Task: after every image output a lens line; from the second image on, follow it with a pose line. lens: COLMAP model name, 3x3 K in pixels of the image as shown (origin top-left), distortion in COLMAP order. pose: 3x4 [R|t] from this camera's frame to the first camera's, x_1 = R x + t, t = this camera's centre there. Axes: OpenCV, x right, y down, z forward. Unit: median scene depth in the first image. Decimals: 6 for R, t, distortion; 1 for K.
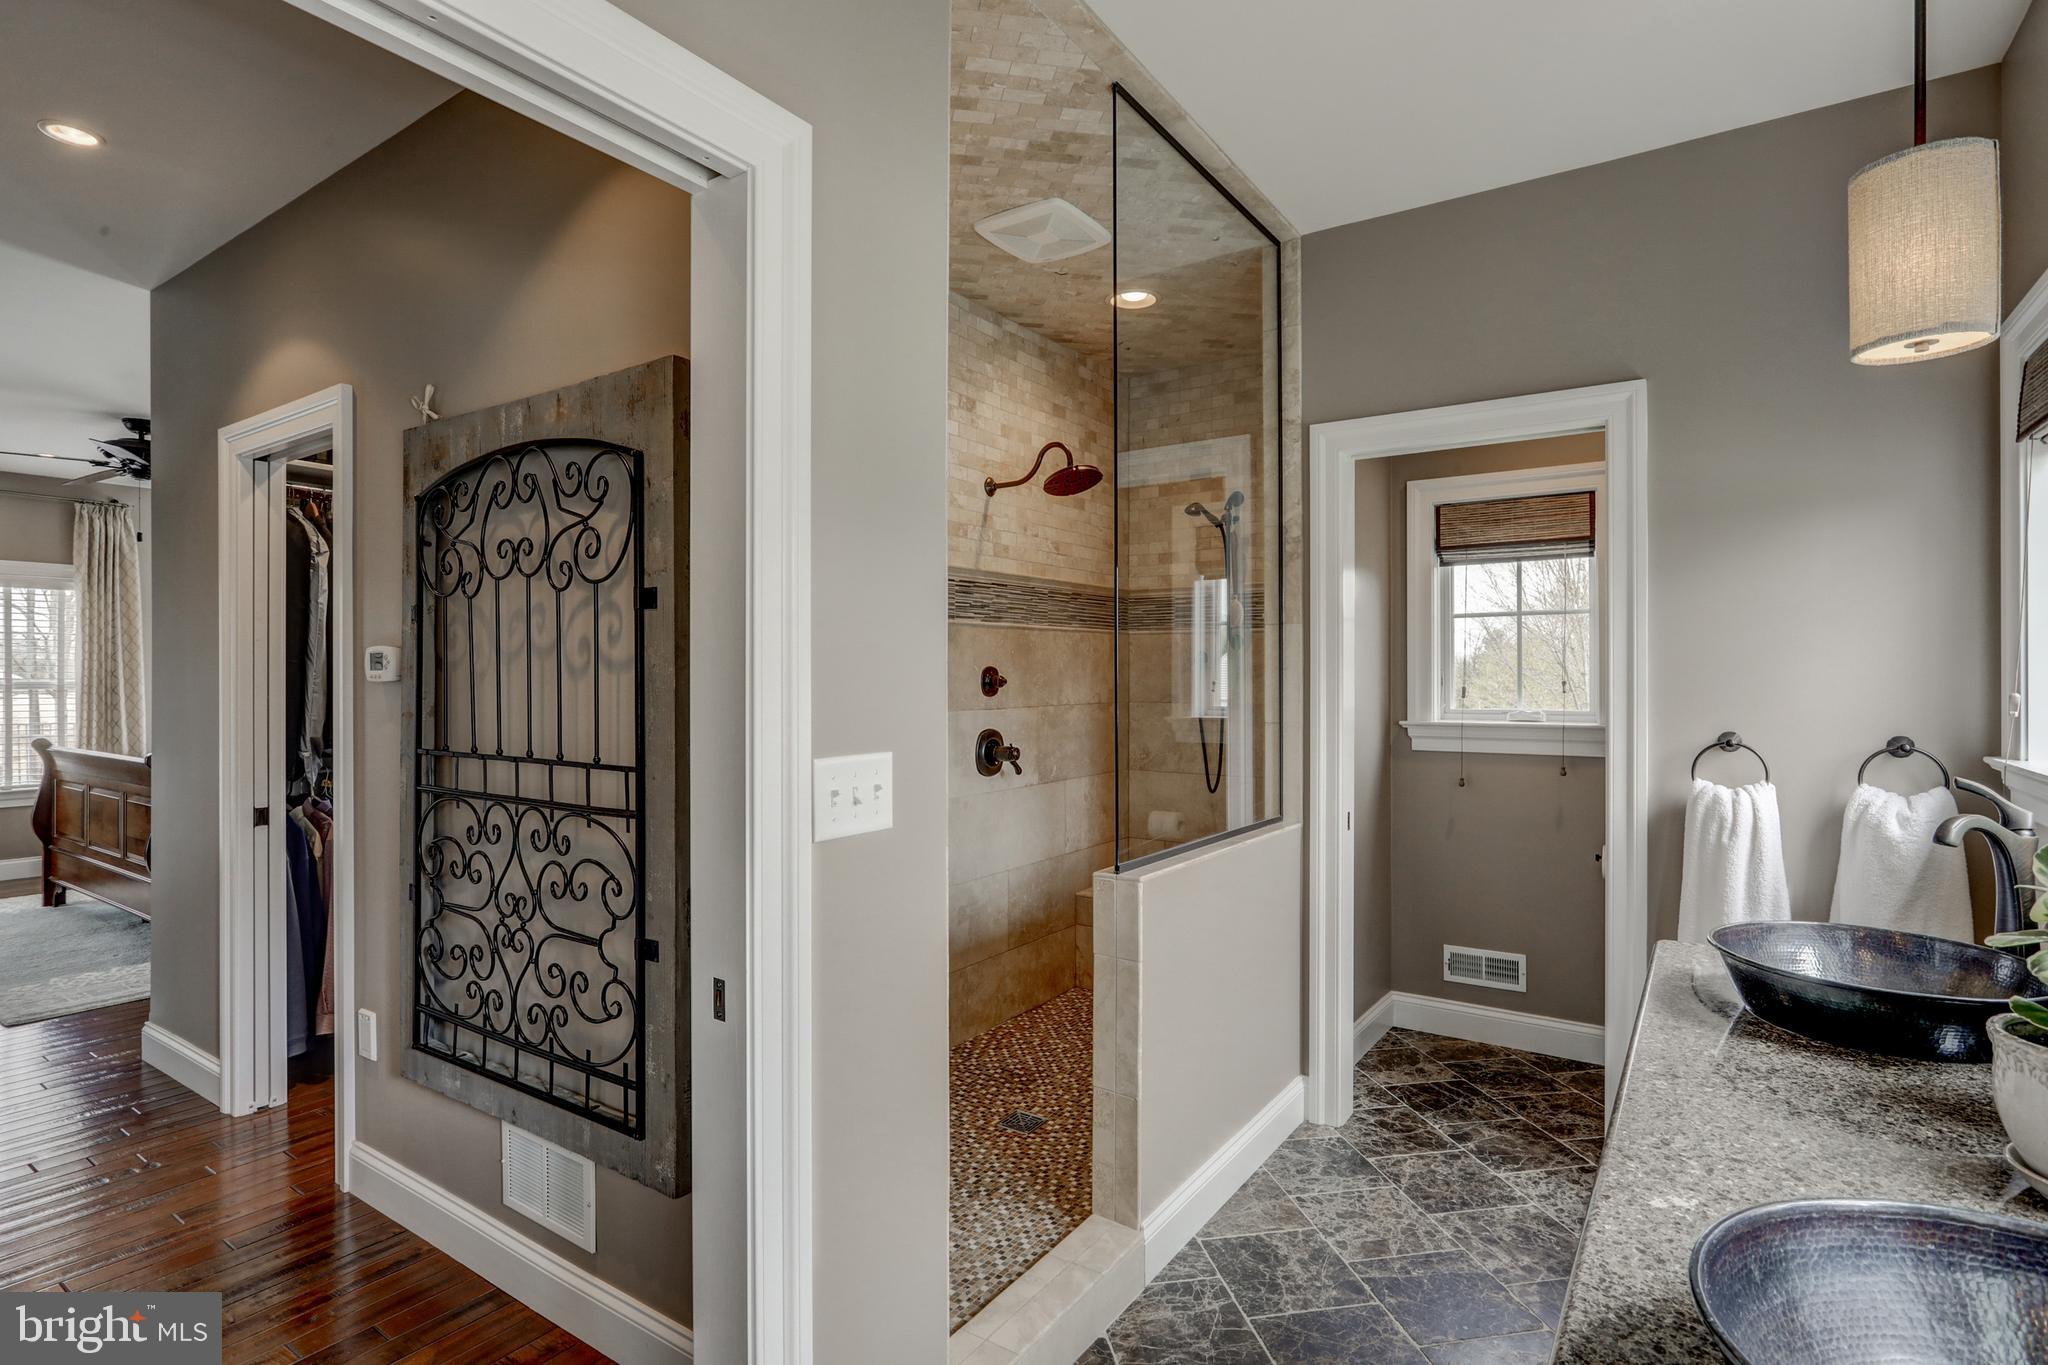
lens RADIAL K [[1015.9, 0, 1030.3], [0, 1015.9, 677.9], [0, 0, 1]] dist [-0.014510, 0.003851]
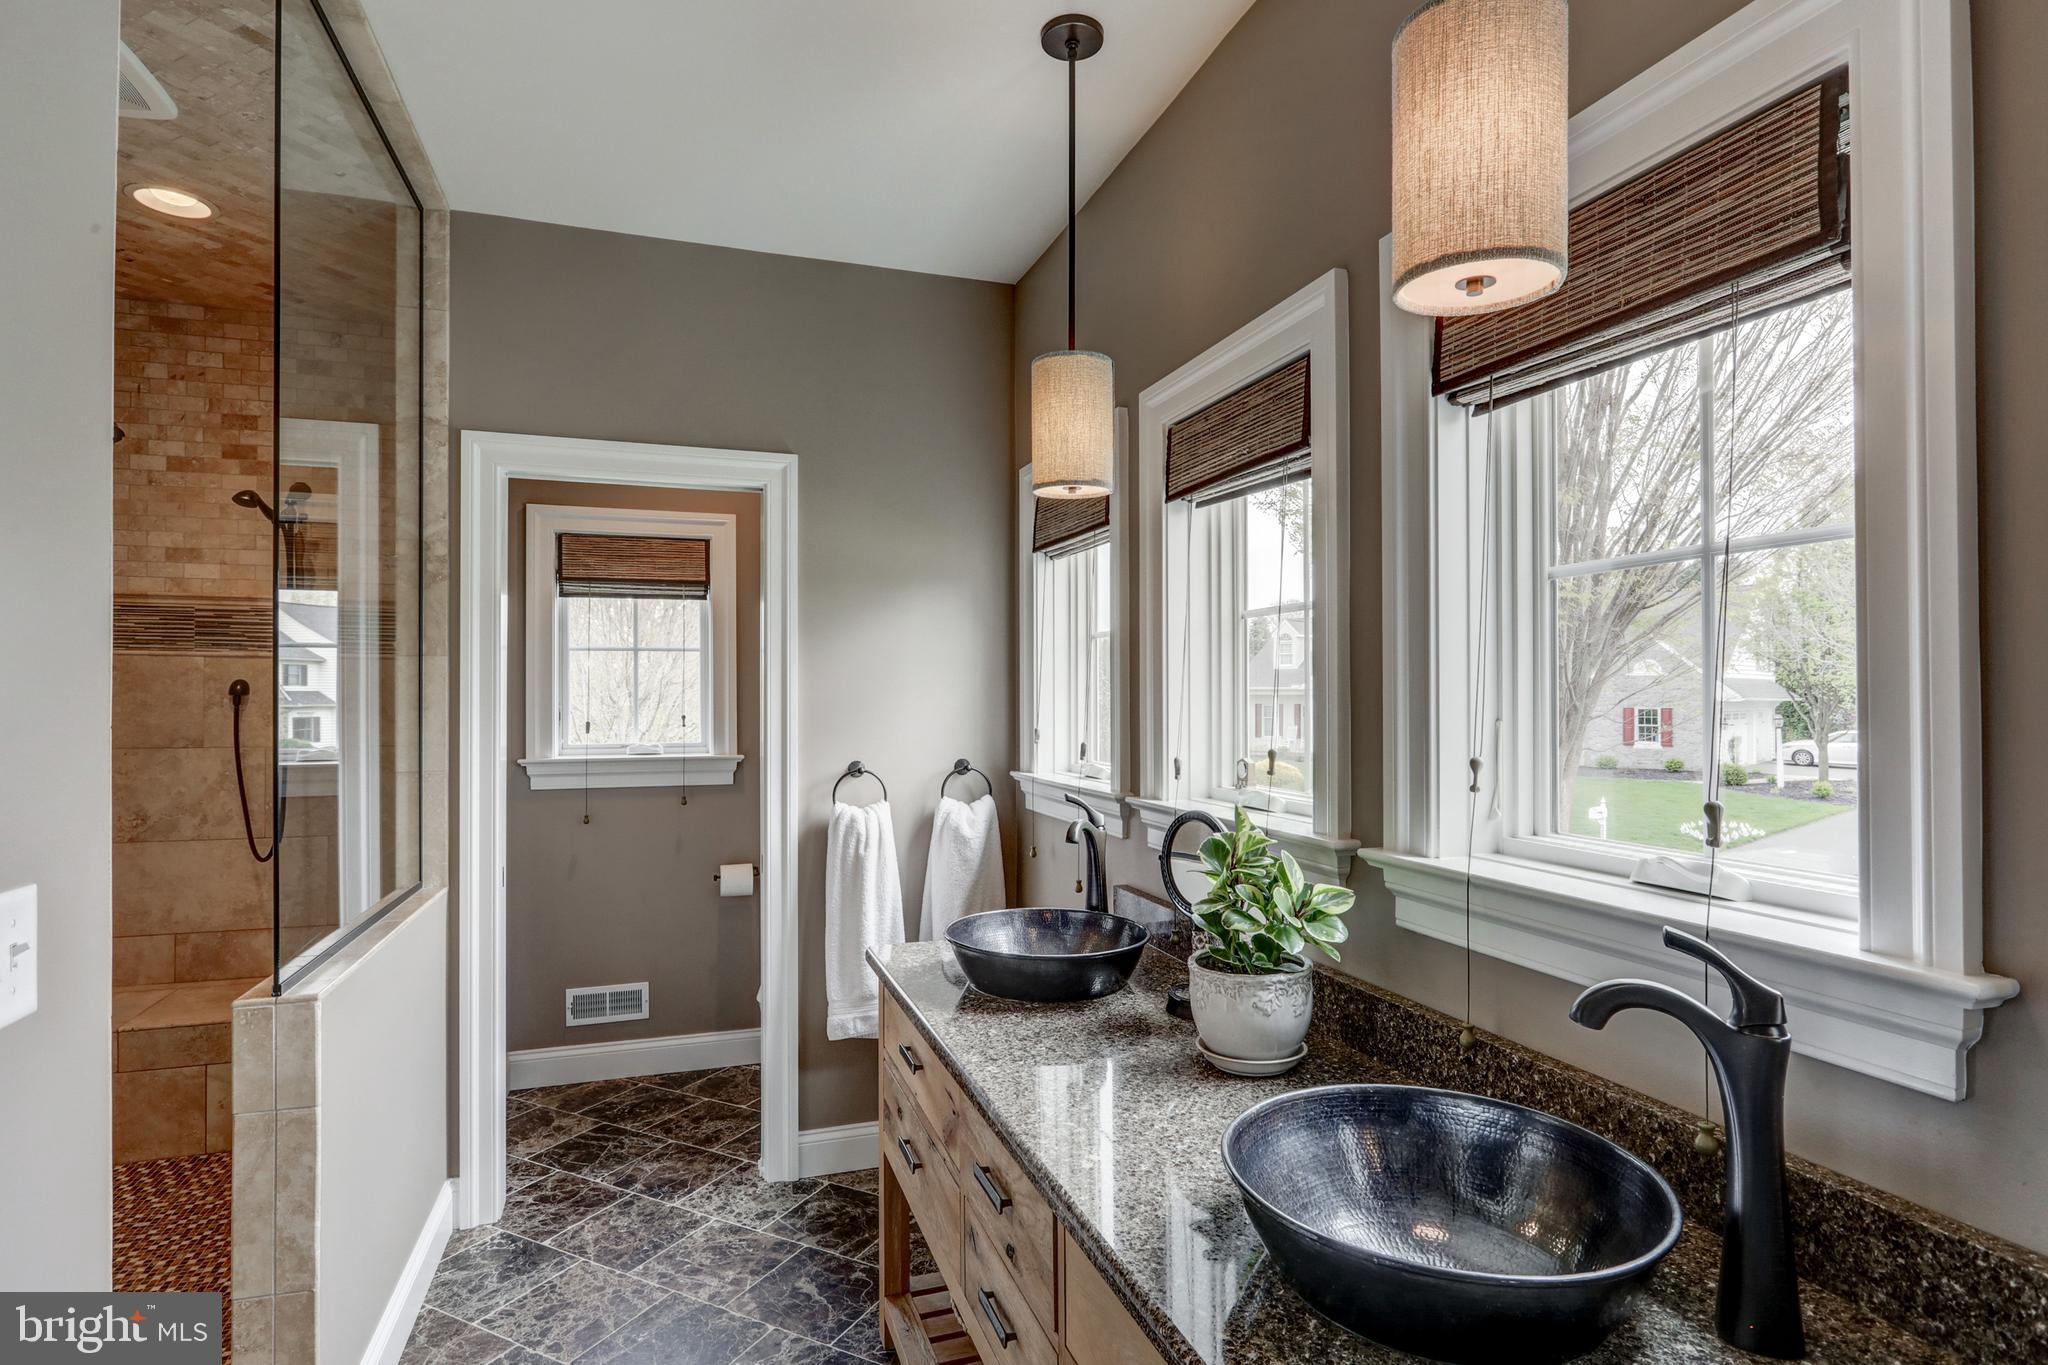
lens RADIAL K [[1015.9, 0, 1025.5], [0, 1015.9, 689.2], [0, 0, 1]] dist [-0.014510, 0.003851]
pose [[0.601489, 0.006244, 0.798857, -0.128226], [0.001039, 0.999962, -0.008598, -0.017746], [-0.798880, 0.006002, 0.601460, 0.088772]]
